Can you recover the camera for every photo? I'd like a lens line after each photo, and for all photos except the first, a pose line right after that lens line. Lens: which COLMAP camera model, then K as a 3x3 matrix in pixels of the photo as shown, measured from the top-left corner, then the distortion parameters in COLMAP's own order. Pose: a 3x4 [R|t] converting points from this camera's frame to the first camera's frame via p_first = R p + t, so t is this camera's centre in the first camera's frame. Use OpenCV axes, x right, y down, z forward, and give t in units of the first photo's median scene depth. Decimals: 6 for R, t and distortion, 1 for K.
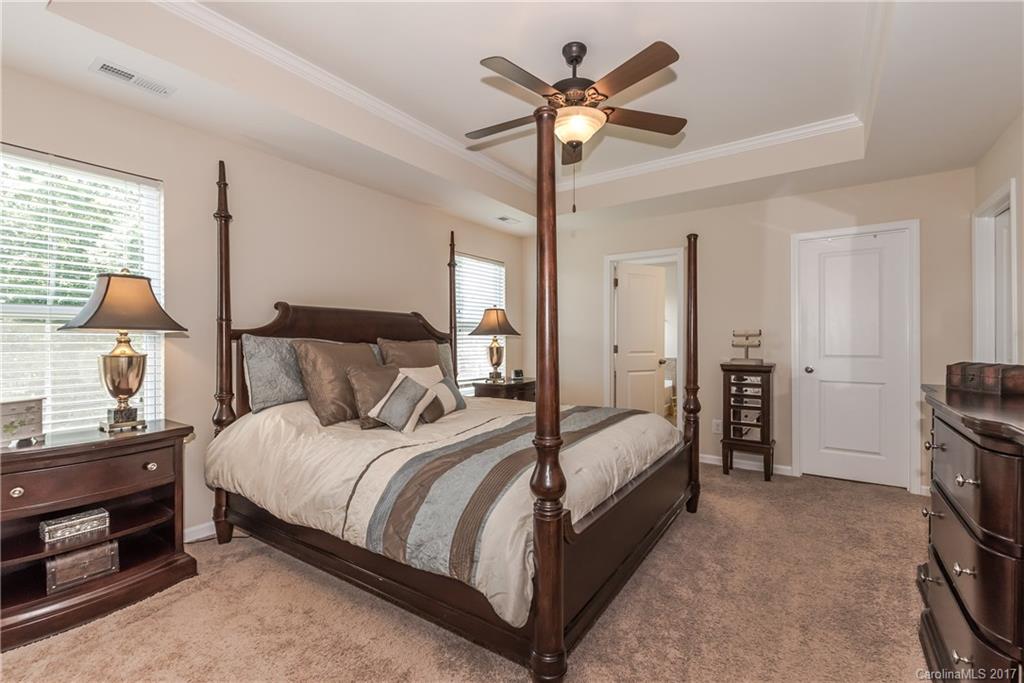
lens RADIAL K [[439.7, 0, 509.3], [0, 439.7, 339.8], [0, 0, 1]] dist [0.000626, 0.000193]
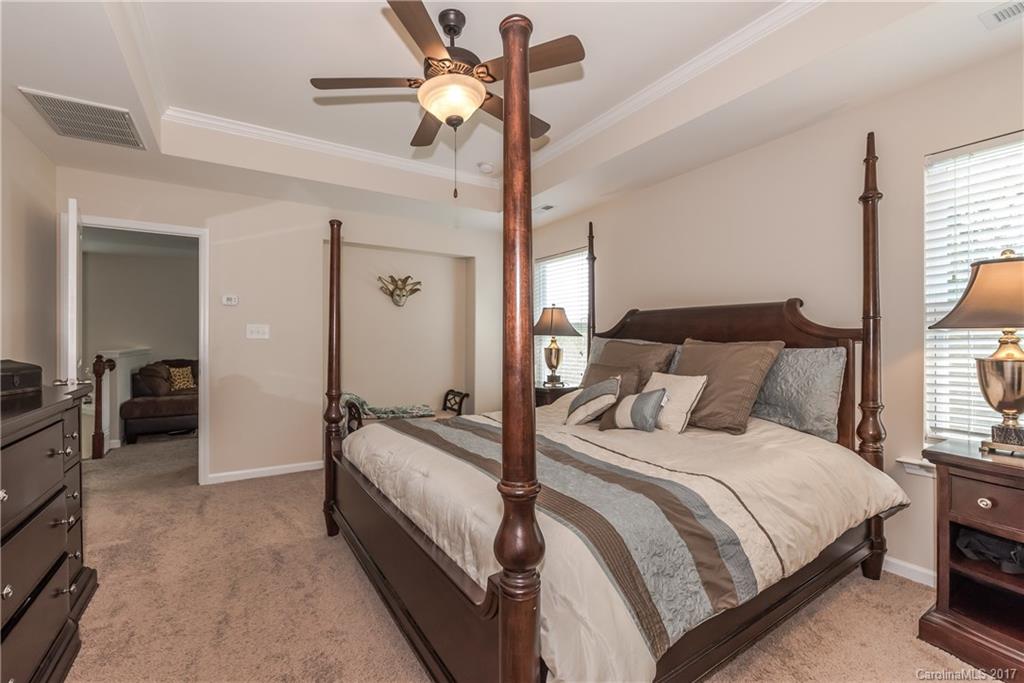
lens RADIAL K [[460.4, 0, 512.0], [0, 460.4, 341.5], [0, 0, 1]] dist [0.053046, 0.000109]
pose [[-0.392447, 0.002261, -0.919772, 0.559622], [0.000830, 0.999997, 0.002104, 0.000044], [0.919774, 0.000063, -0.392447, 0.834640]]
